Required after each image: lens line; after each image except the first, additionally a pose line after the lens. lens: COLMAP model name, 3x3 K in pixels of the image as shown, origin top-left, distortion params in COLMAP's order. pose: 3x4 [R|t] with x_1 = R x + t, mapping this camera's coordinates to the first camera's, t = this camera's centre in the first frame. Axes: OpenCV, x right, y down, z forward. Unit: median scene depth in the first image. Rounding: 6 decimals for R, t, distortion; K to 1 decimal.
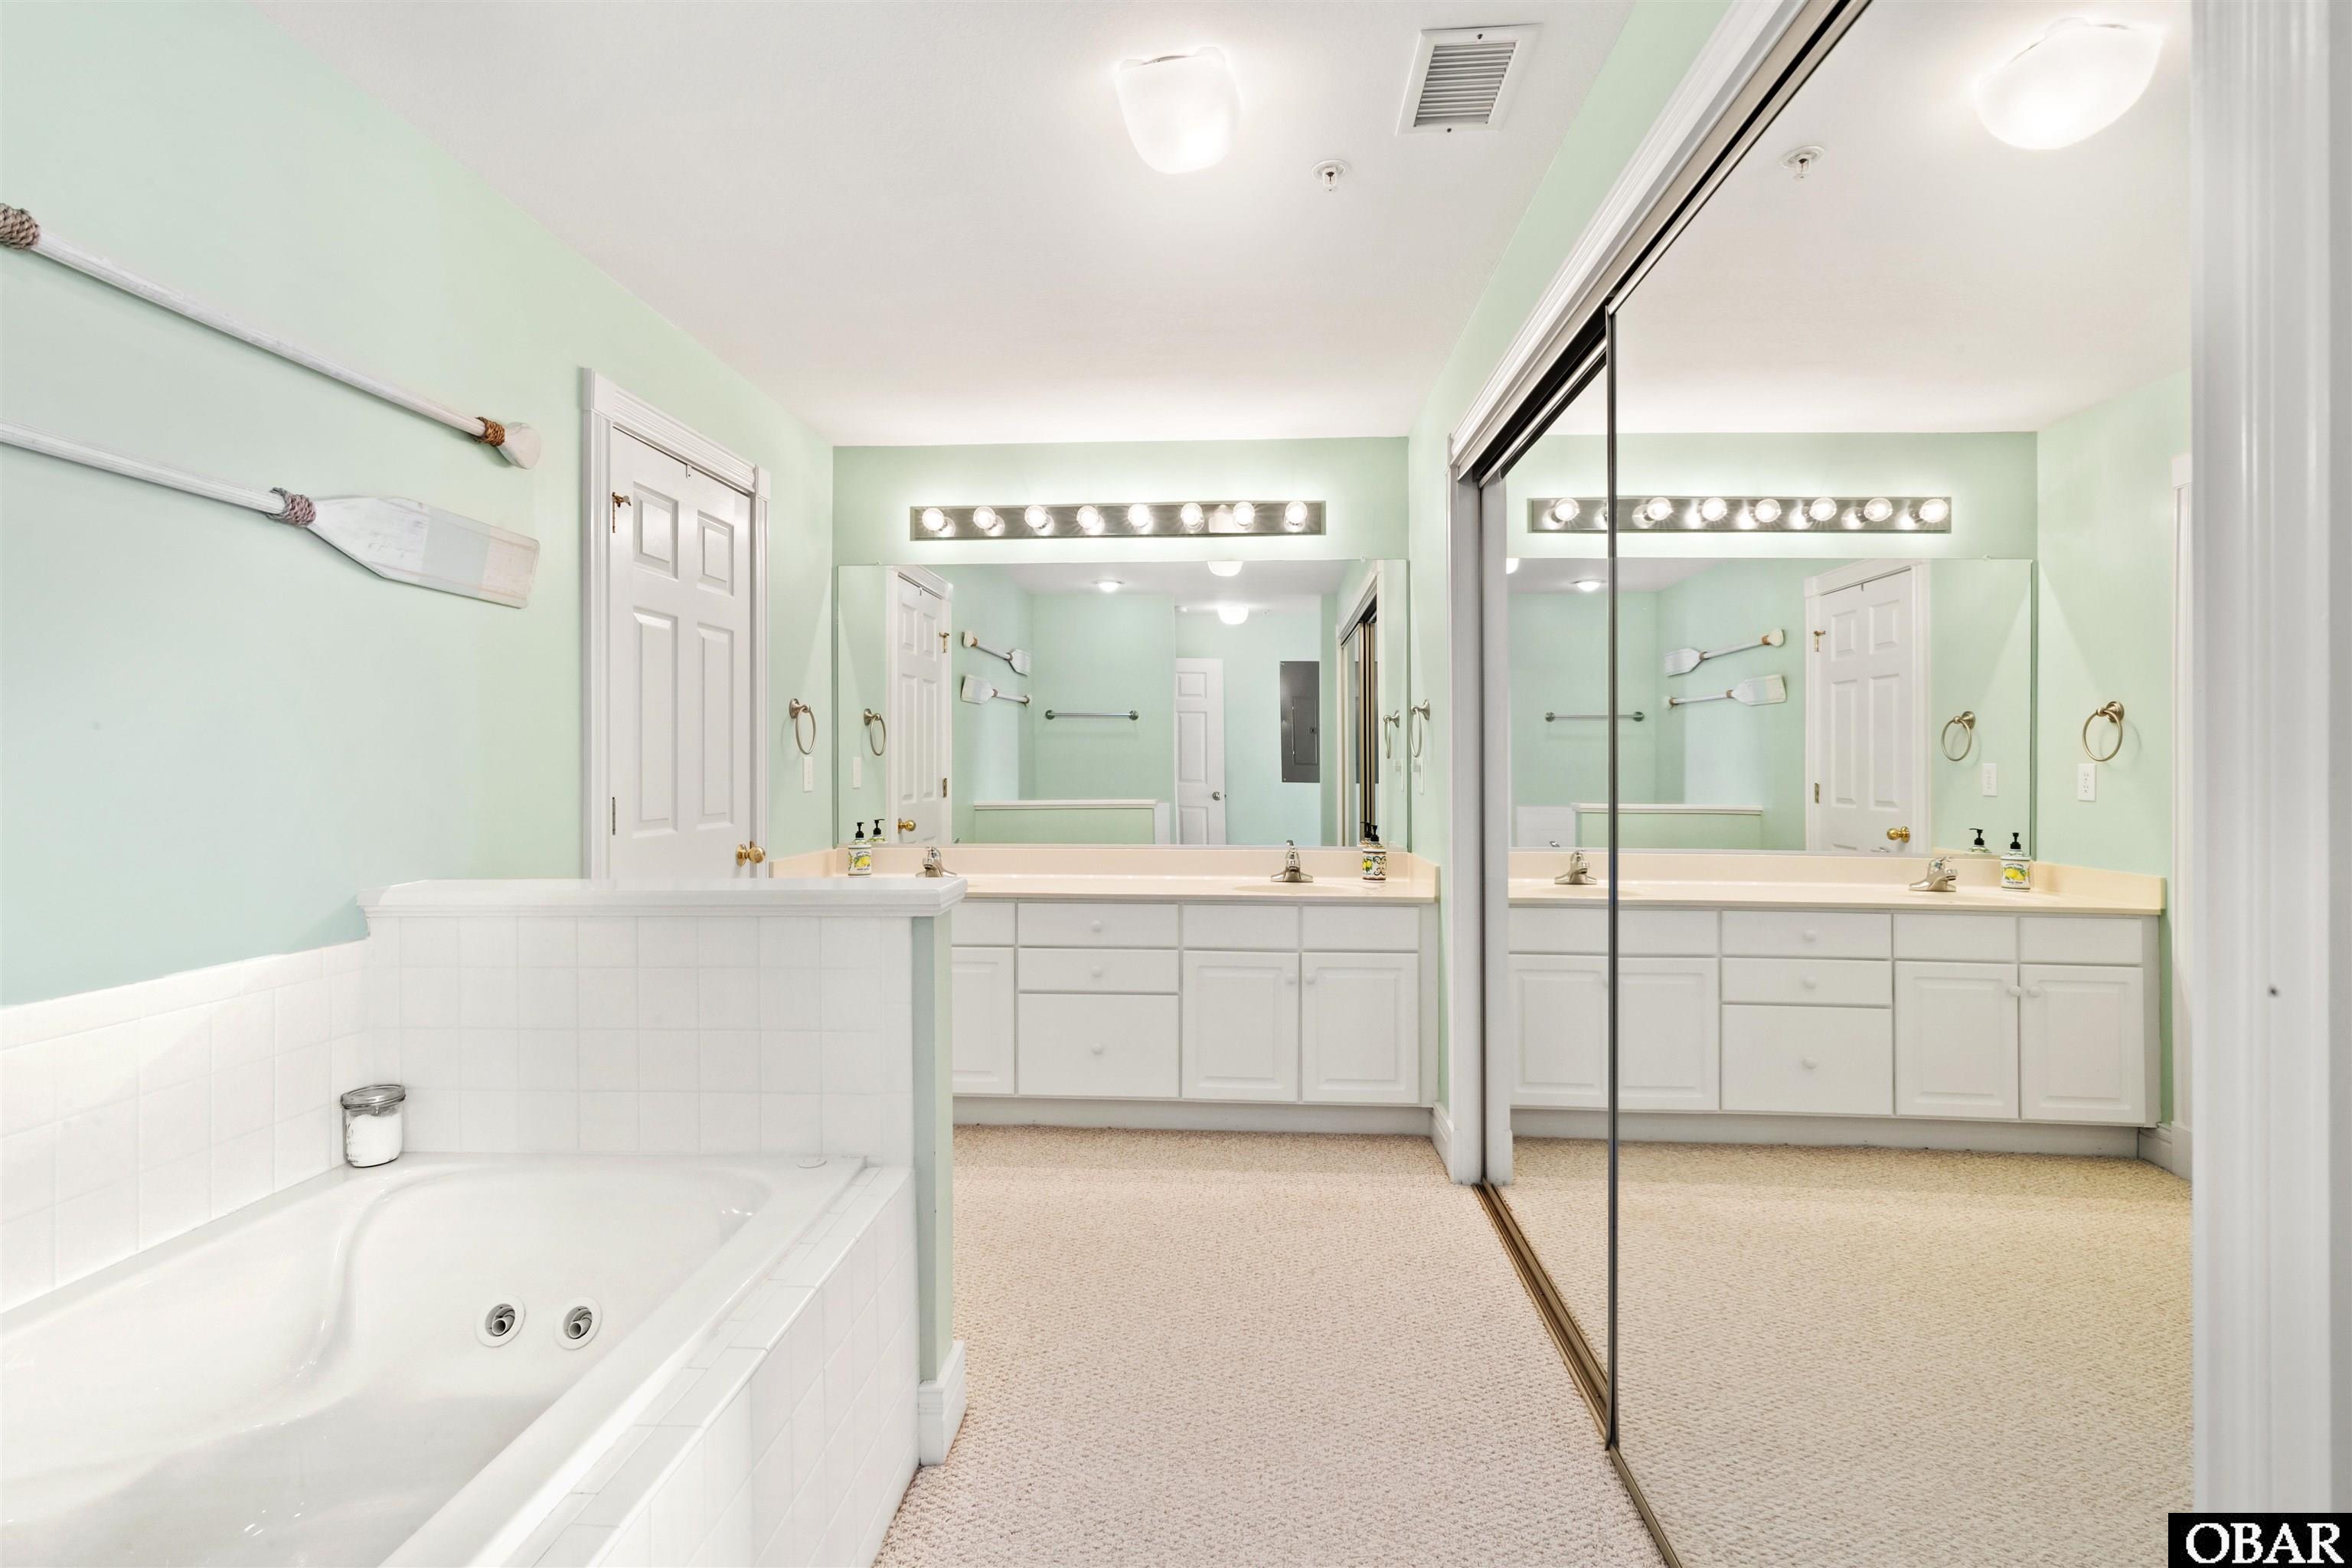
lens RADIAL K [[1108.9, 0, 1172.7], [0, 1108.9, 770.9], [0, 0, 1]] dist [-0.004725, 0.000050]
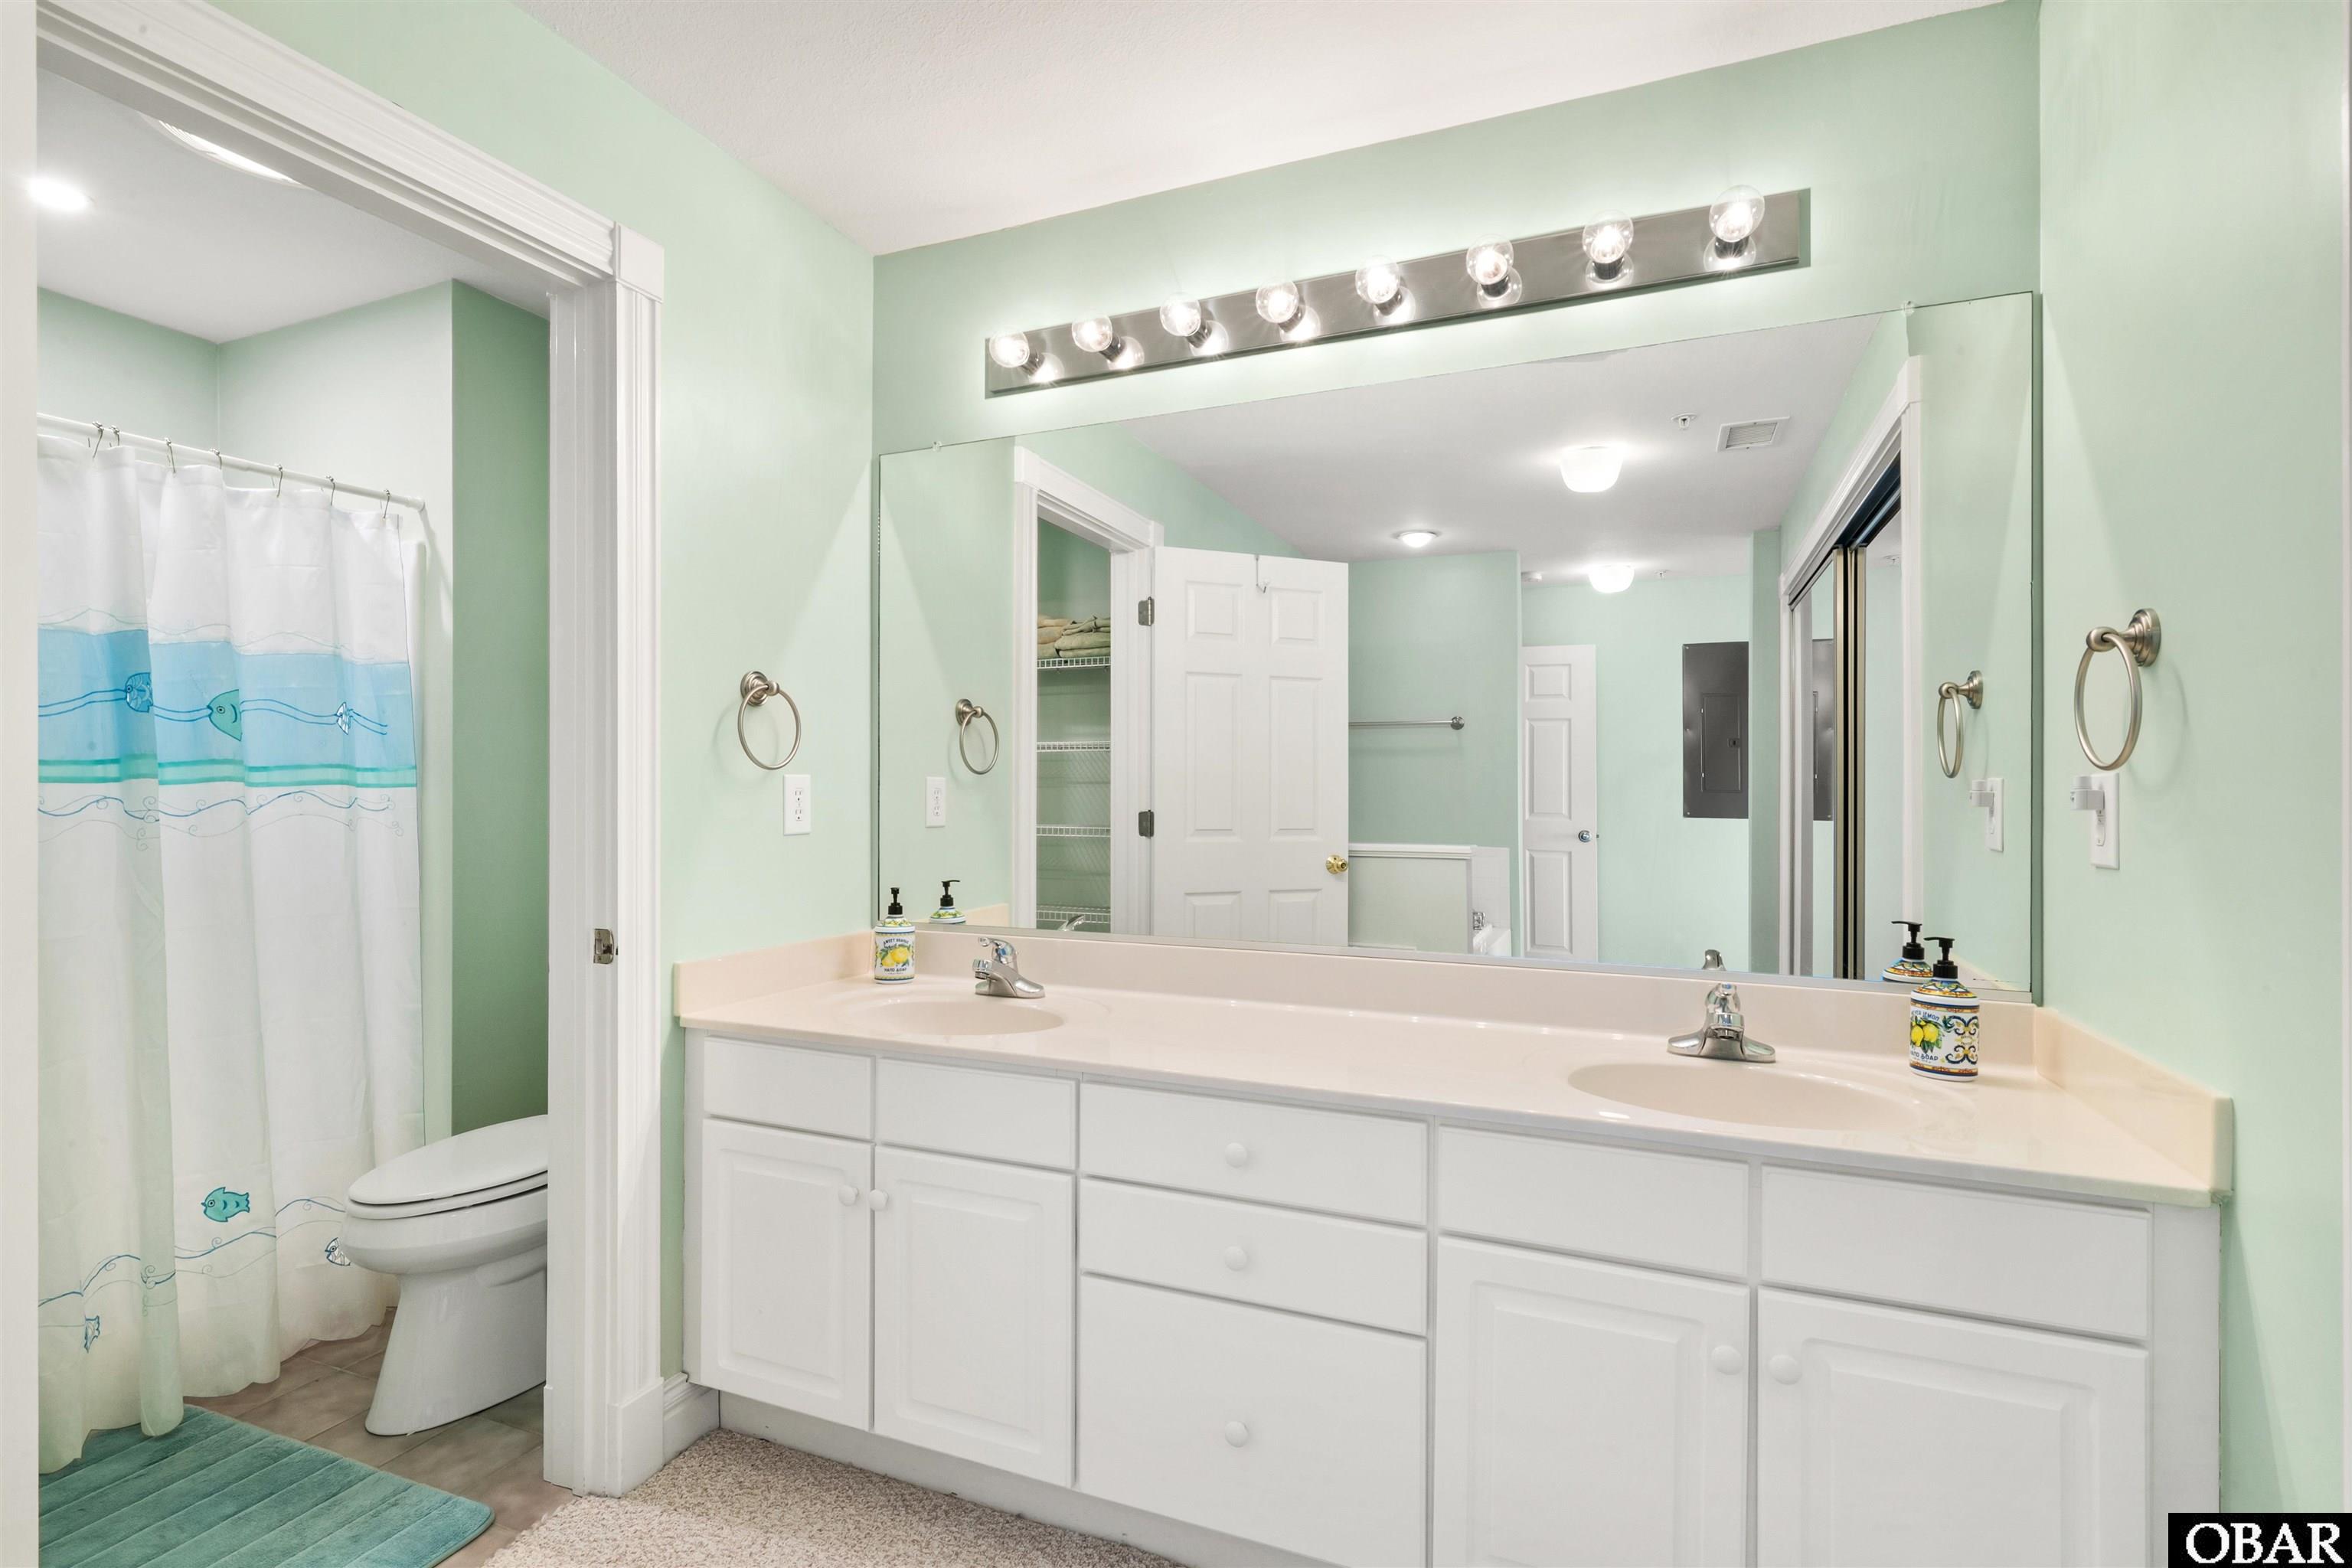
lens RADIAL K [[1096.4, 0, 1175.1], [0, 1096.4, 801.9], [0, 0, 1]] dist [-0.000519, 0.000866]
pose [[0.944836, 0.005936, -0.327489, 0.043773], [-0.004805, 0.999979, 0.004264, -0.001778], [0.327508, -0.002456, 0.944845, 0.505857]]
